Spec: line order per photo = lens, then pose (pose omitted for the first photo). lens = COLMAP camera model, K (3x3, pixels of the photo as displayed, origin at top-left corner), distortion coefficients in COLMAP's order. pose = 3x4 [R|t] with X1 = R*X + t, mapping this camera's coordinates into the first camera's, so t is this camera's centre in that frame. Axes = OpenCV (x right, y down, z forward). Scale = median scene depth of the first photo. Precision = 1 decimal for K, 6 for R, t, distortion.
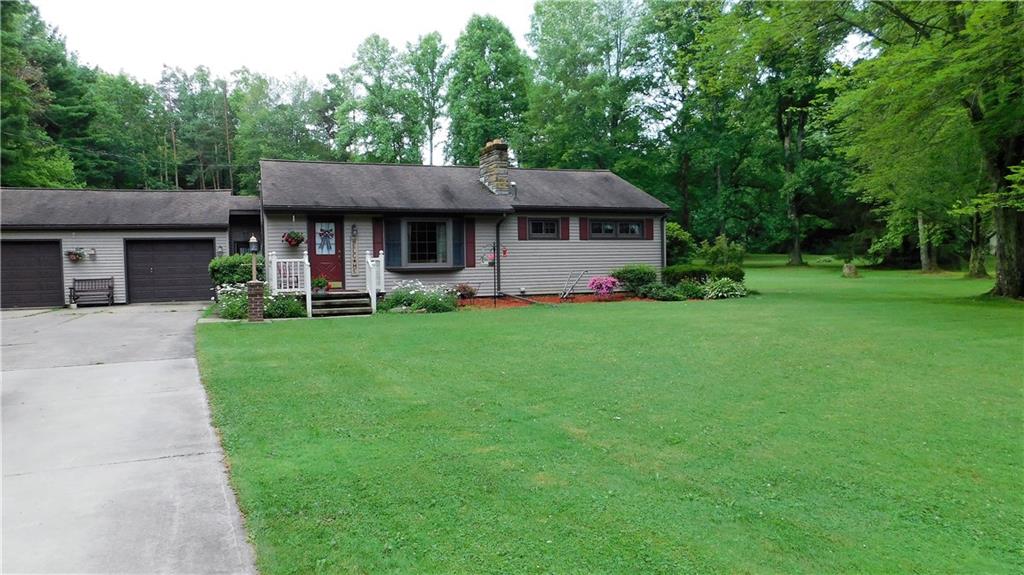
lens RADIAL K [[669.1, 0, 515.1], [0, 669.1, 289.6], [0, 0, 1]] dist [-0.048902, 0.006172]
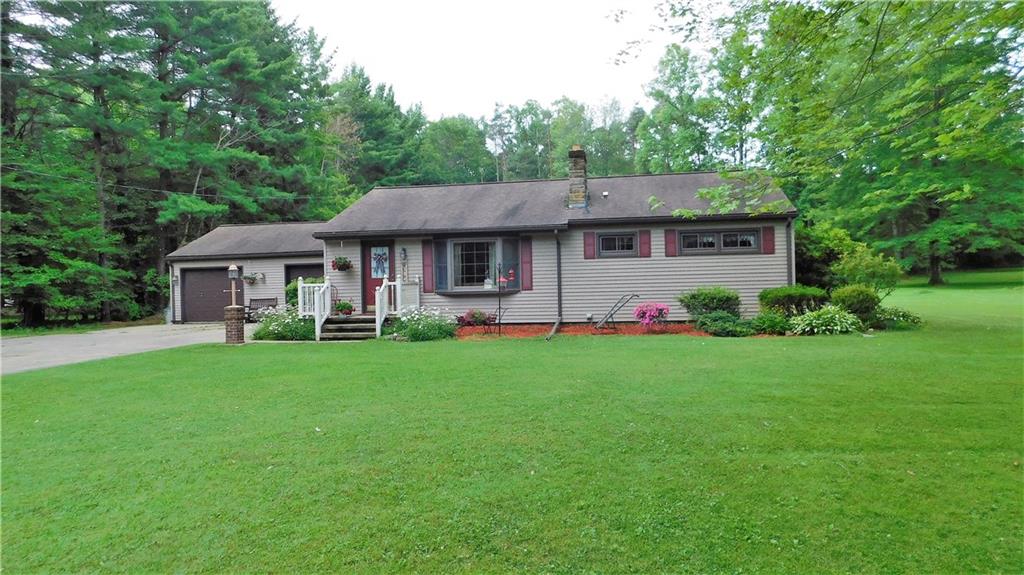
lens RADIAL K [[669.1, 0, 512.1], [0, 669.1, 283.8], [0, 0, 1]] dist [-0.048902, 0.006172]
pose [[0.855392, -0.003509, -0.517969, 0.383257], [-0.012143, 0.999566, -0.026826, -0.017648], [0.517839, 0.029236, 0.854979, 0.215551]]
